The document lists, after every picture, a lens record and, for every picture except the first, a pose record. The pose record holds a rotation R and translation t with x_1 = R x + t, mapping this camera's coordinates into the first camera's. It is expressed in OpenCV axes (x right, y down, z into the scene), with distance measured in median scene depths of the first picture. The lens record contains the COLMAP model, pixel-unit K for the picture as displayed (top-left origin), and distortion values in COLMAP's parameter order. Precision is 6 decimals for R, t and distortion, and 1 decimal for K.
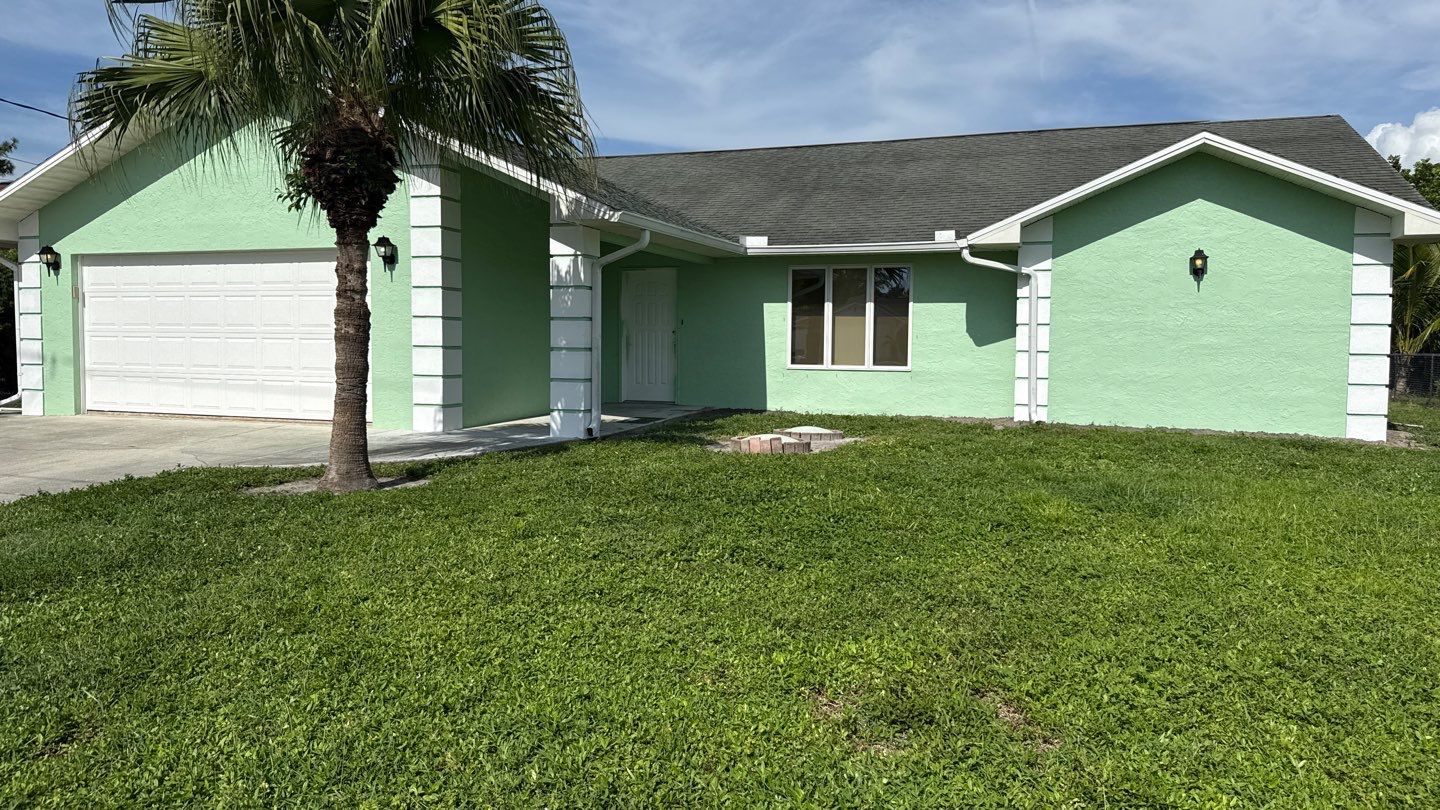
lens RADIAL K [[1072.6, 0, 720.0], [0, 1072.6, 405.0], [0, 0, 1]] dist [0.059875, -0.000853]
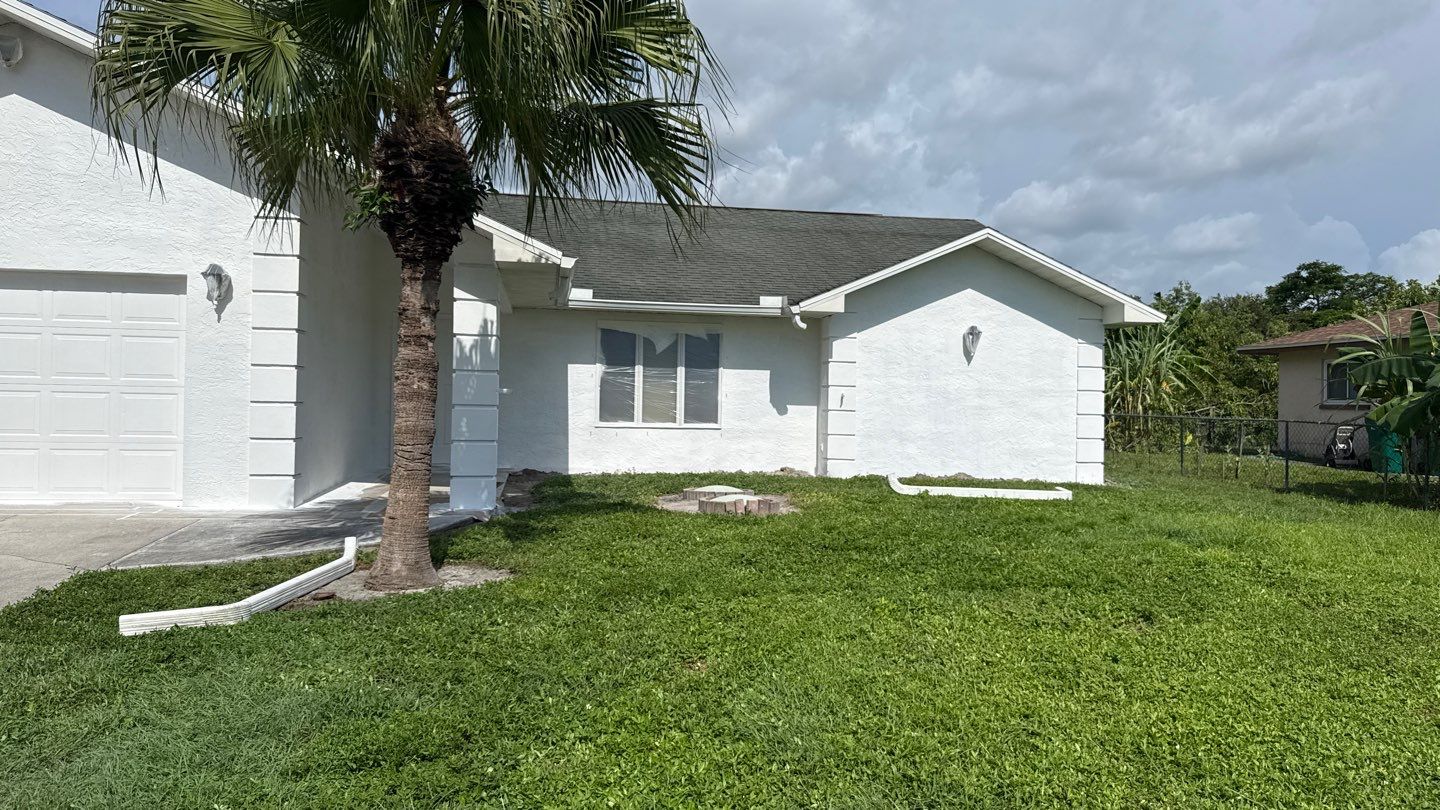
lens RADIAL K [[1072.6, 0, 720.0], [0, 1072.6, 405.0], [0, 0, 1]] dist [0.059875, -0.000853]
pose [[0.848715, 0.006543, 0.528810, -0.400385], [0.018986, 0.998902, -0.042831, -0.010733], [-0.528509, 0.046391, 0.847659, 0.137644]]
